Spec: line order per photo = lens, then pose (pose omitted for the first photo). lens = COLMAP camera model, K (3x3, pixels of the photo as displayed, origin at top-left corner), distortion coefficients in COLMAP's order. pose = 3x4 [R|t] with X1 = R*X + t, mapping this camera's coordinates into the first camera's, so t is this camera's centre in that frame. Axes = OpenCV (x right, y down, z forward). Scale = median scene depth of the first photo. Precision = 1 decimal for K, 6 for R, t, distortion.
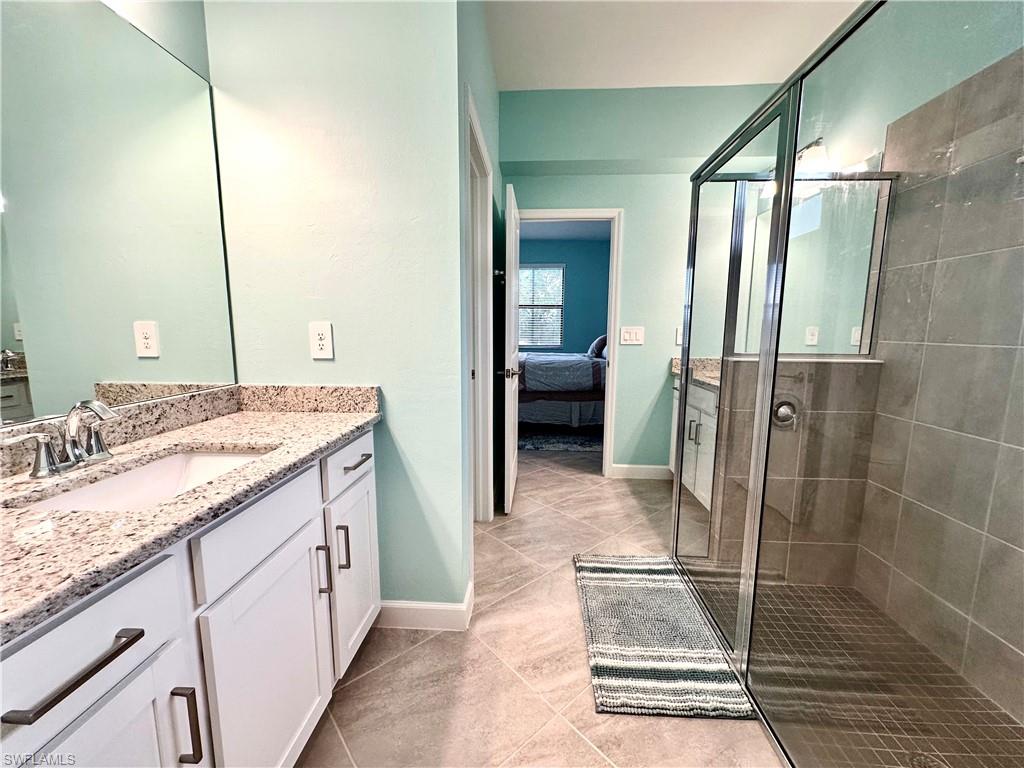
lens RADIAL K [[408.1, 0, 514.3], [0, 408.1, 386.6], [0, 0, 1]] dist [-0.000508, -0.000291]
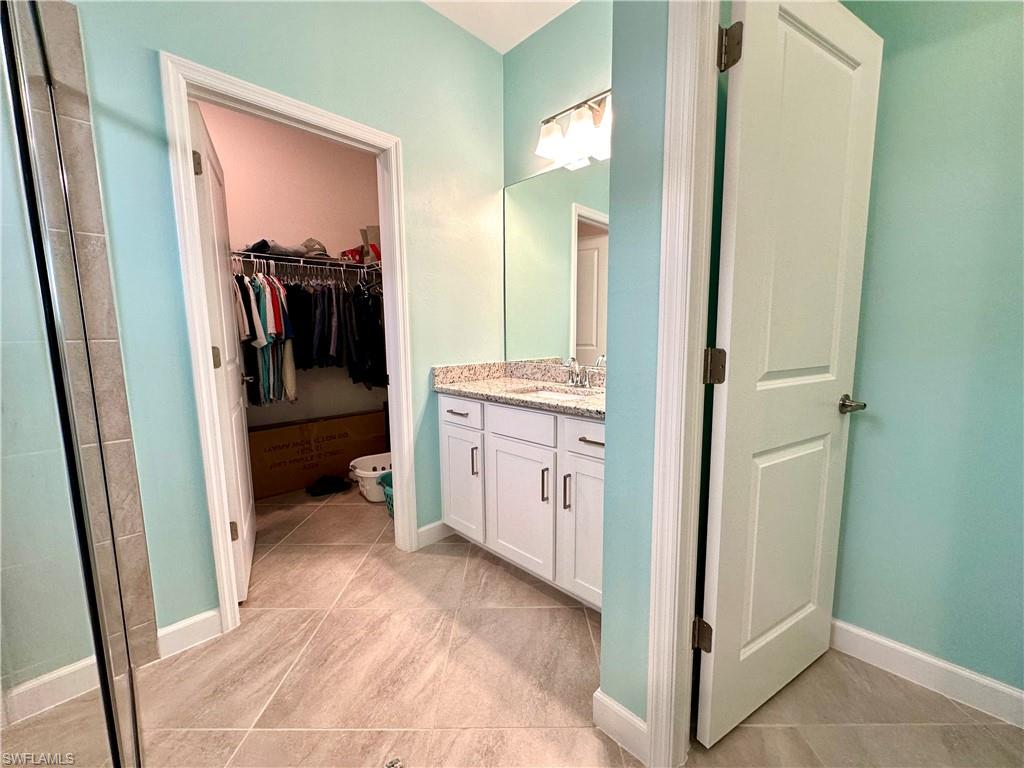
lens RADIAL K [[408.1, 0, 514.2], [0, 408.1, 383.3], [0, 0, 1]] dist [-0.000508, -0.000291]
pose [[-0.665685, 0.090485, -0.740726, 0.619038], [-0.101232, 0.972495, 0.209774, -0.198532], [0.739334, 0.214629, -0.638216, 1.597559]]
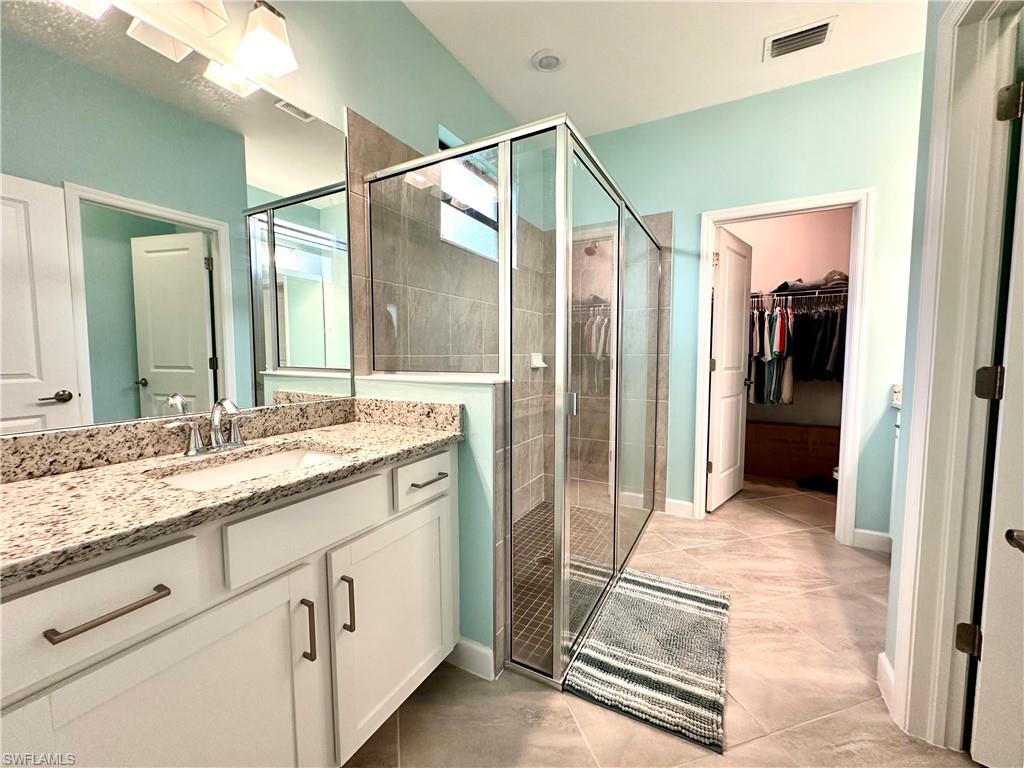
lens RADIAL K [[408.1, 0, 511.6], [0, 408.1, 381.0], [0, 0, 1]] dist [-0.000508, -0.000291]
pose [[-0.900398, -0.033358, 0.433786, 0.304972], [0.056968, 0.979432, 0.193564, -0.330214], [-0.431321, 0.198996, -0.879979, 2.569467]]
